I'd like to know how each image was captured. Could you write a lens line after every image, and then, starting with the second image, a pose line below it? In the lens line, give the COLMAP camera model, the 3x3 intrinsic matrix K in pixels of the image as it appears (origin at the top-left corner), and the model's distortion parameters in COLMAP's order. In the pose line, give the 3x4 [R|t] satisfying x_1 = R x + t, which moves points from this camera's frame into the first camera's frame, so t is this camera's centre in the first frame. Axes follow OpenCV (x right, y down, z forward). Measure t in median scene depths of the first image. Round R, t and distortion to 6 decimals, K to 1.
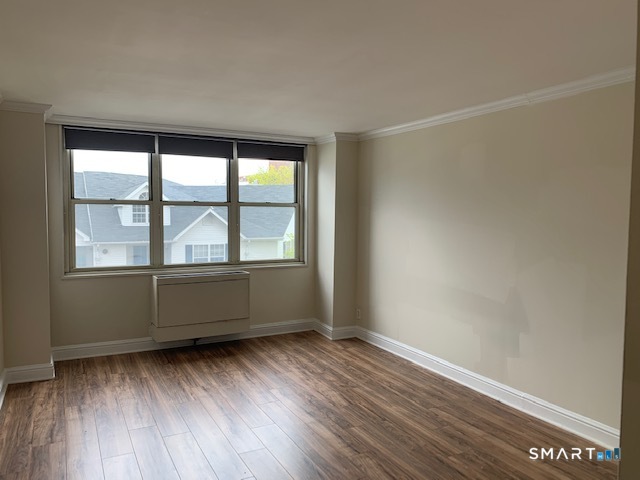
lens RADIAL K [[489.5, 0, 318.6], [0, 489.5, 235.0], [0, 0, 1]] dist [0.065259, -0.100685]
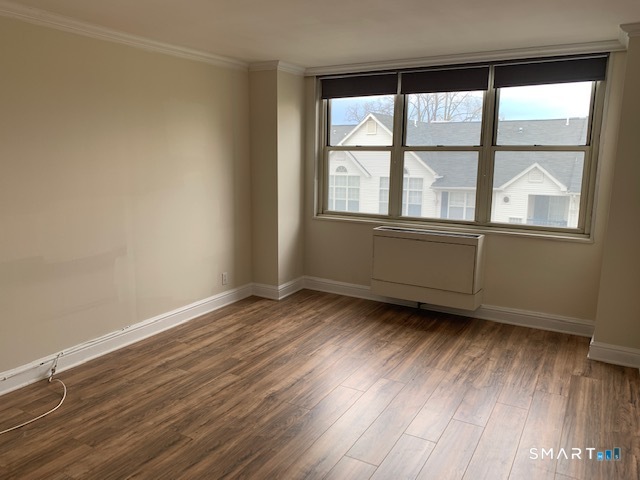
lens RADIAL K [[496.4, 0, 310.9], [0, 496.4, 238.2], [0, 0, 1]] dist [0.071522, -0.109755]
pose [[0.521068, 0.140537, -0.841866, 0.422838], [-0.046889, 0.989575, 0.136173, -0.019626], [0.852226, -0.031481, 0.522225, 0.390138]]
